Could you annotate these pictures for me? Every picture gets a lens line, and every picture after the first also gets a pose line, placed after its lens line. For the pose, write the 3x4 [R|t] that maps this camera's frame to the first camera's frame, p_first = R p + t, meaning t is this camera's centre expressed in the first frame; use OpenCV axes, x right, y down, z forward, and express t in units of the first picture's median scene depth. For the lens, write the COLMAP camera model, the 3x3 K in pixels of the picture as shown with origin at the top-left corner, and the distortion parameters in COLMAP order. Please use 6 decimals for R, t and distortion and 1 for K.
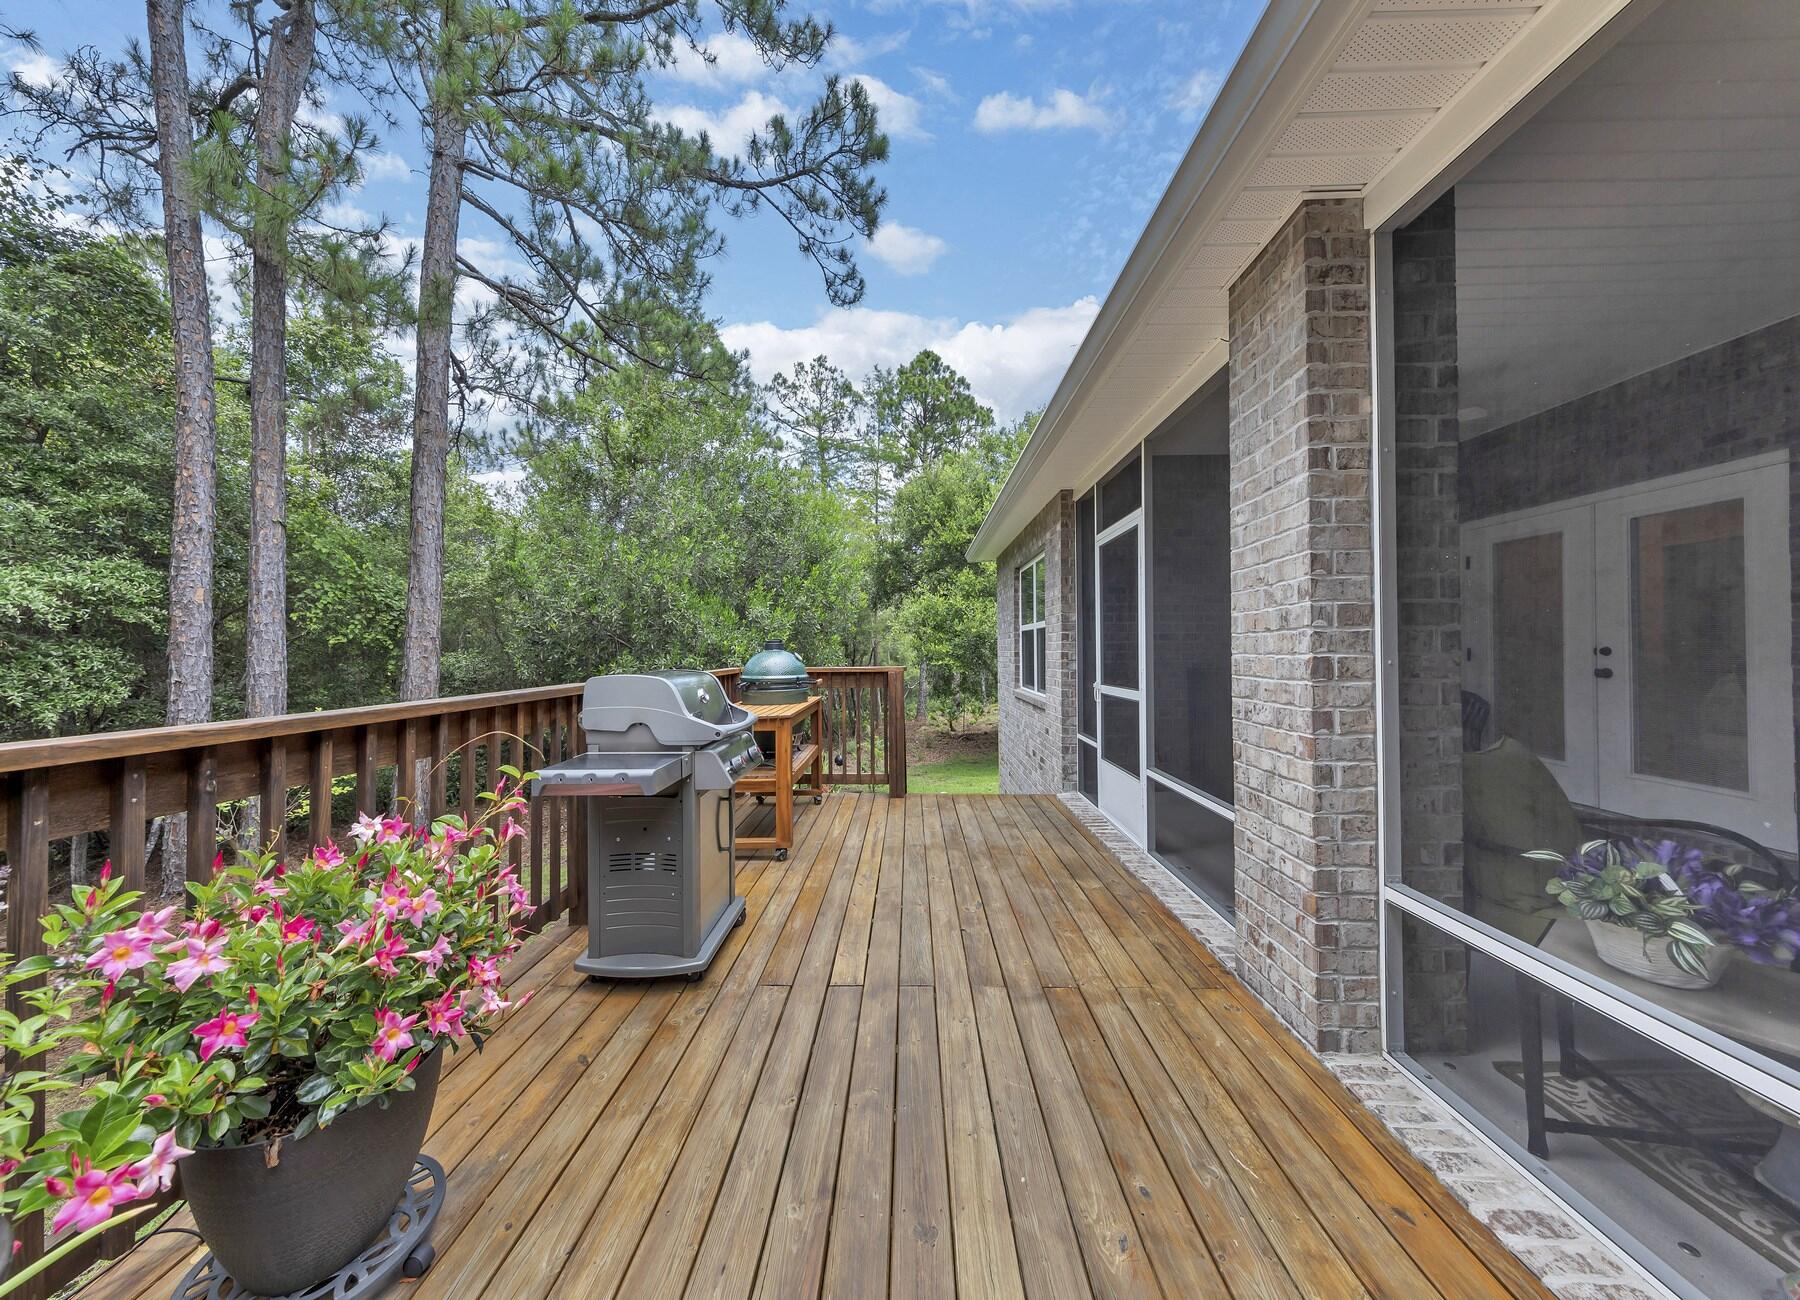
lens RADIAL K [[574.3, 0, 902.8], [0, 574.3, 650.7], [0, 0, 1]] dist [0.002283, 0.000187]
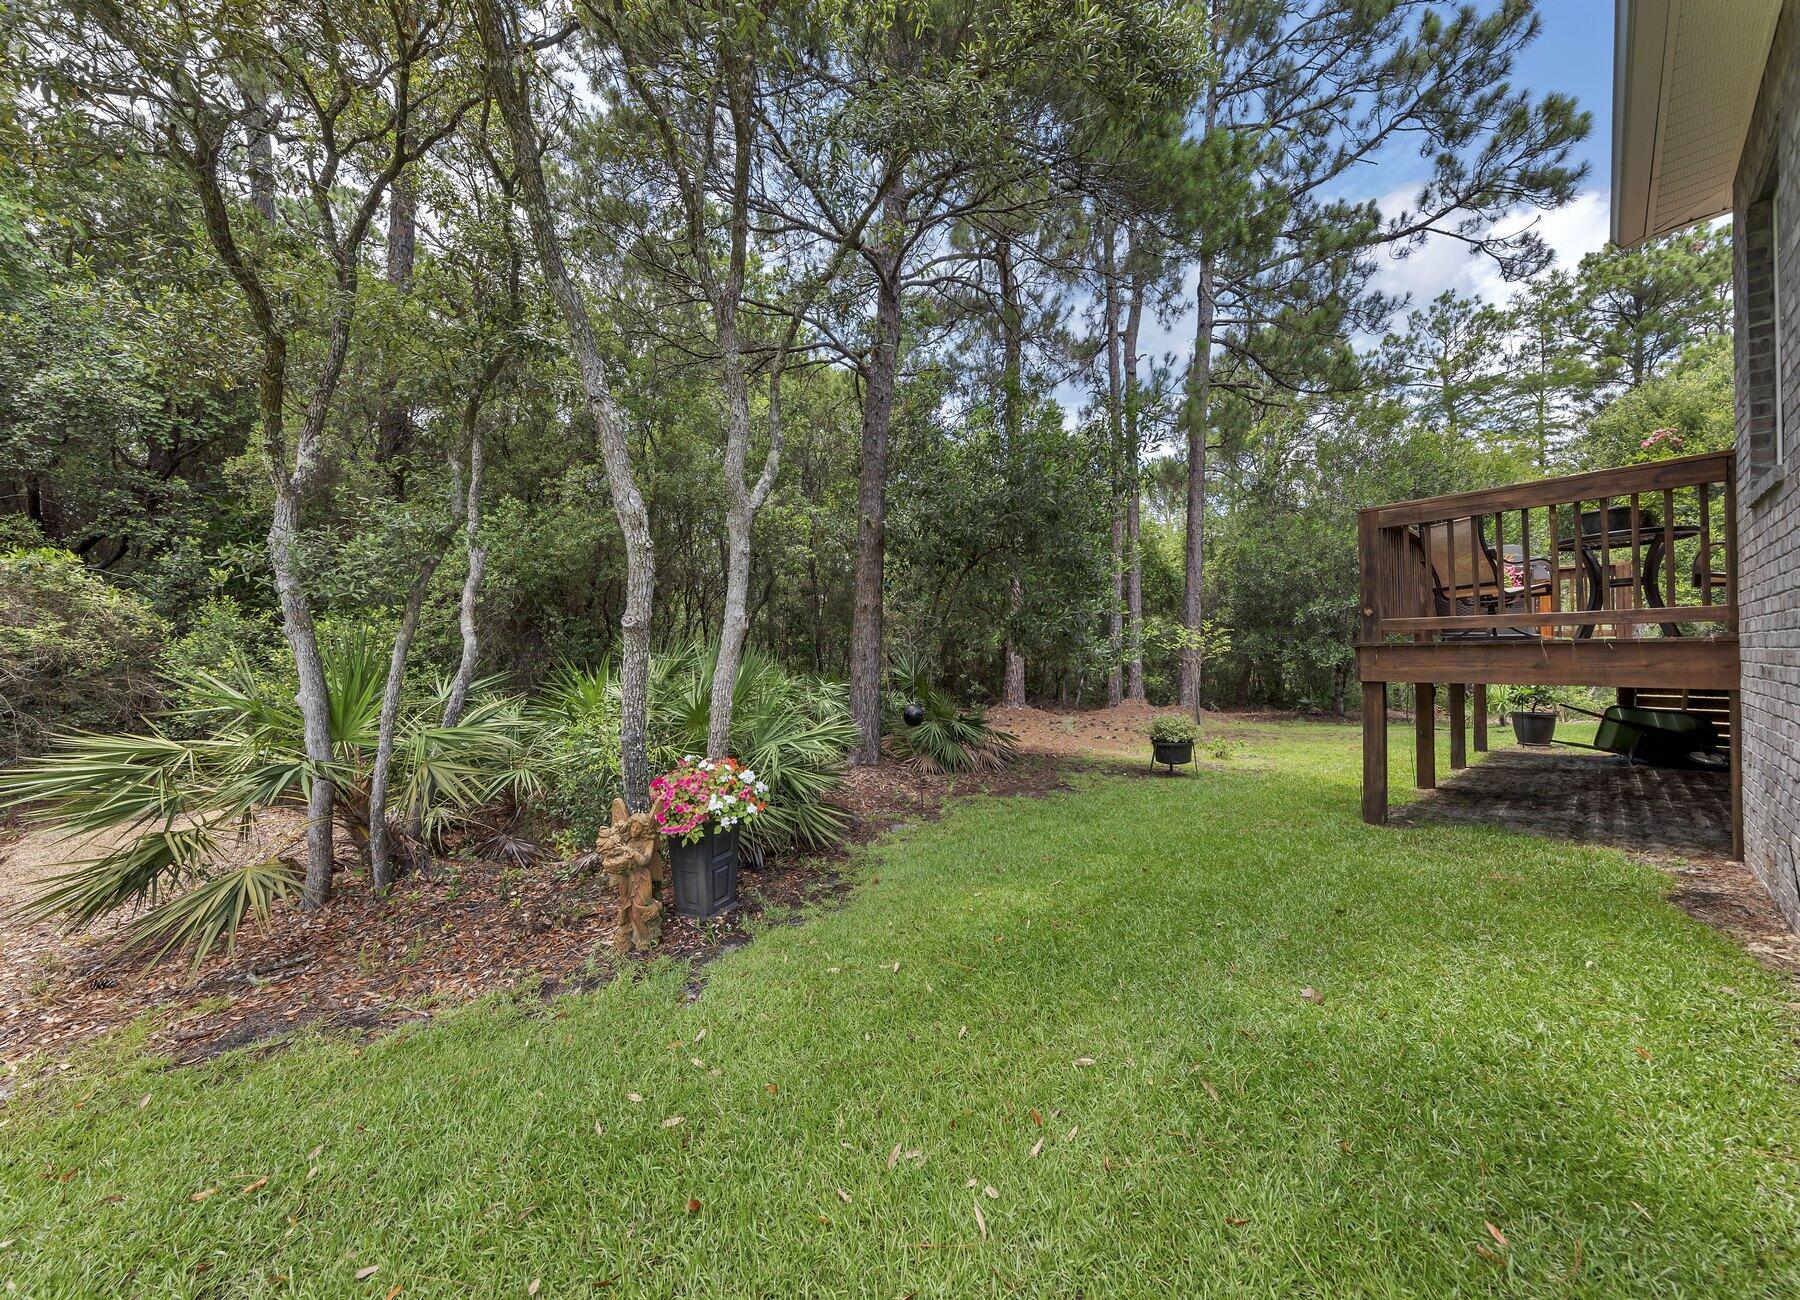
lens RADIAL K [[574.3, 0, 904.0], [0, 574.3, 646.8], [0, 0, 1]] dist [0.002283, 0.000187]
pose [[0.650745, -0.006585, -0.759268, -0.015835], [0.005956, 0.999976, -0.003568, 0.034741], [0.759273, -0.002200, 0.650768, -0.229981]]
